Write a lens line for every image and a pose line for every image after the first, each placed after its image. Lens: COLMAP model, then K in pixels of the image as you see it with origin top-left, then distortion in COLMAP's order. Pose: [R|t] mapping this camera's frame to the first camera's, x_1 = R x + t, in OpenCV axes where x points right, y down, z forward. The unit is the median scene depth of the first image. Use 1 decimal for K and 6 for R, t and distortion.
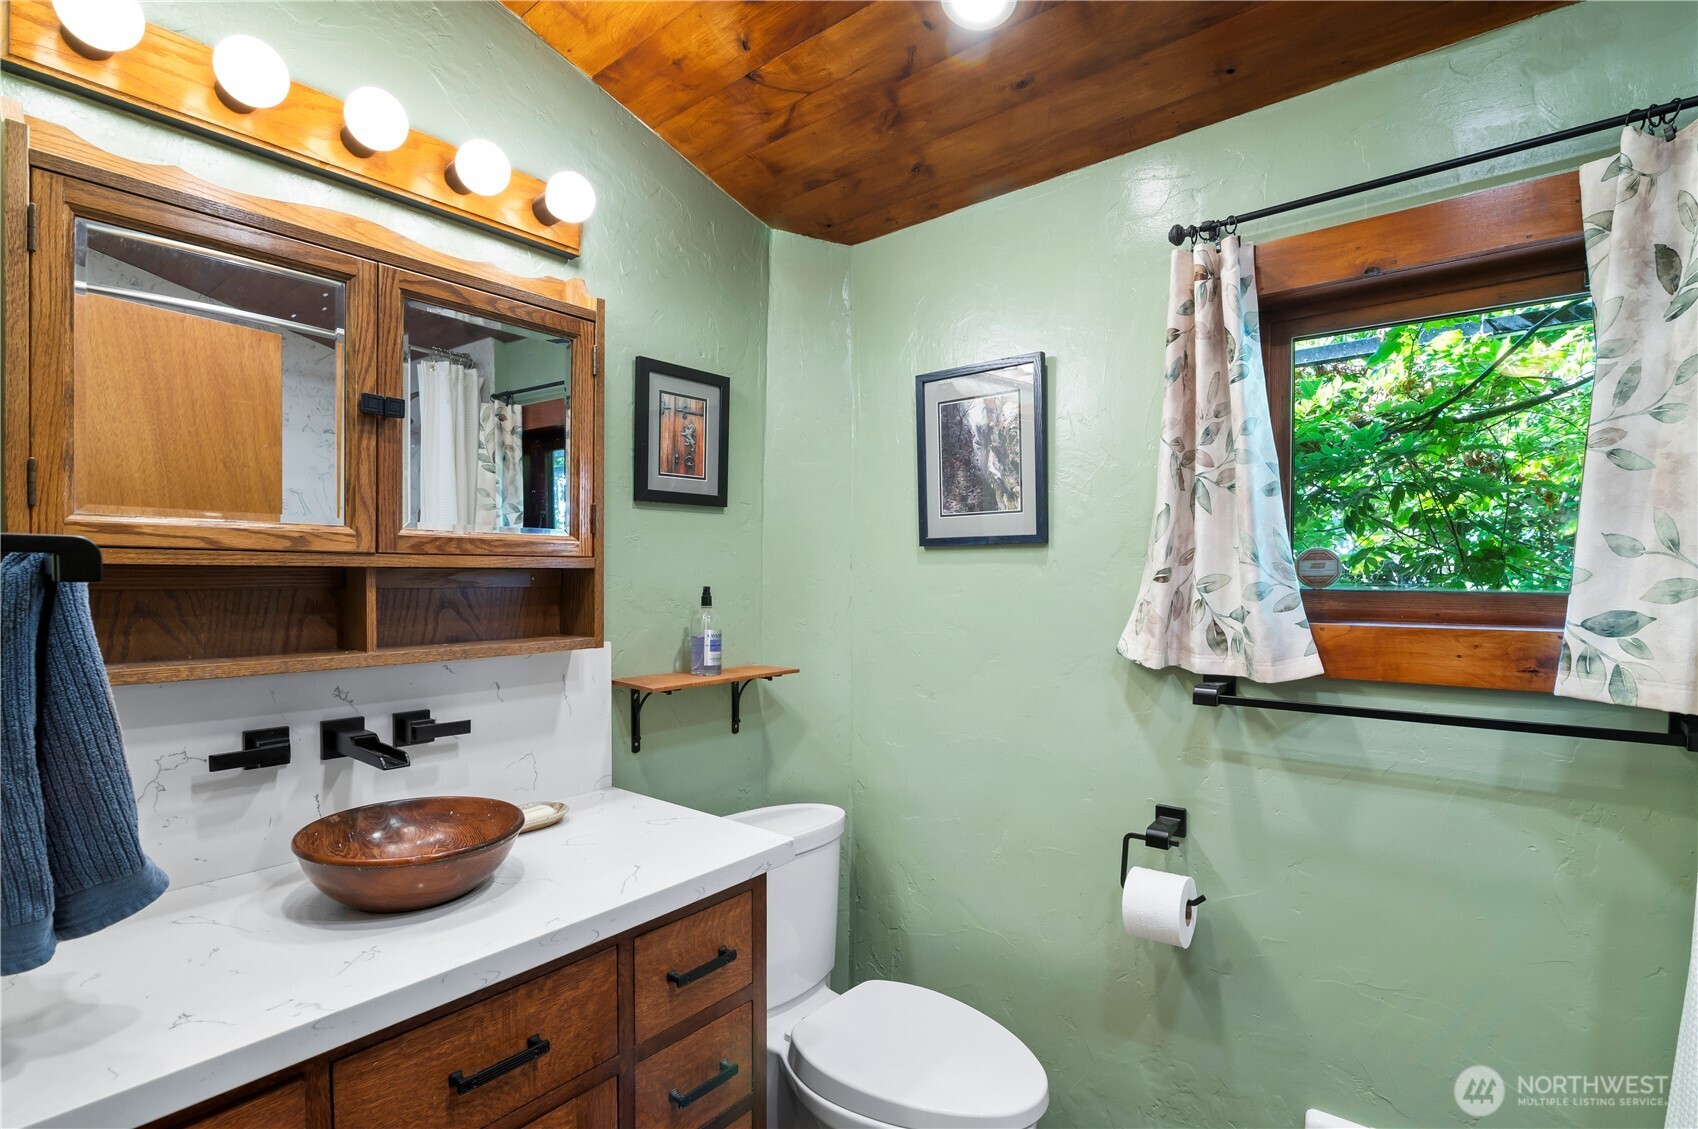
lens RADIAL K [[774.4, 0, 848.4], [0, 774.4, 583.6], [0, 0, 1]] dist [0.000561, -0.010456]
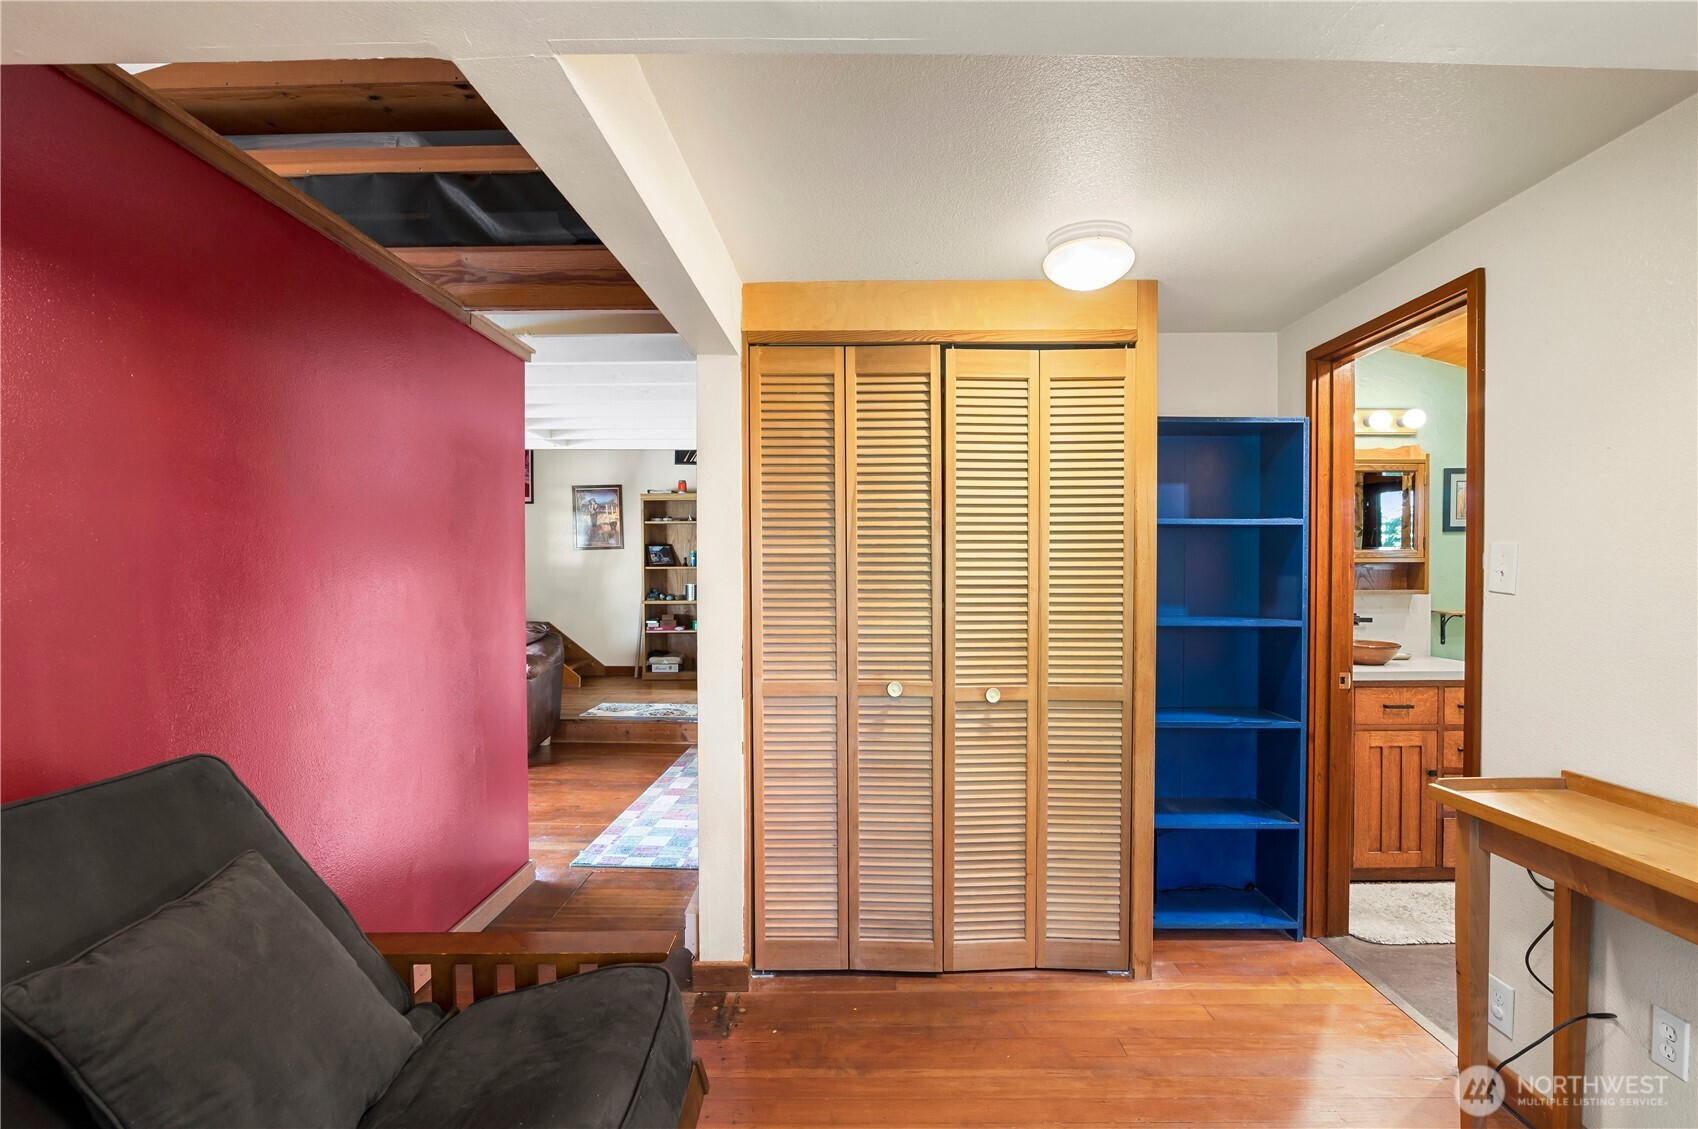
lens RADIAL K [[774.4, 0, 848.4], [0, 774.4, 583.6], [0, 0, 1]] dist [0.000561, -0.010456]
pose [[0.614363, 0.005886, -0.789002, 0.487557], [0.000971, 0.999966, 0.008216, 0.026430], [0.789023, -0.005814, 0.614336, -1.960127]]
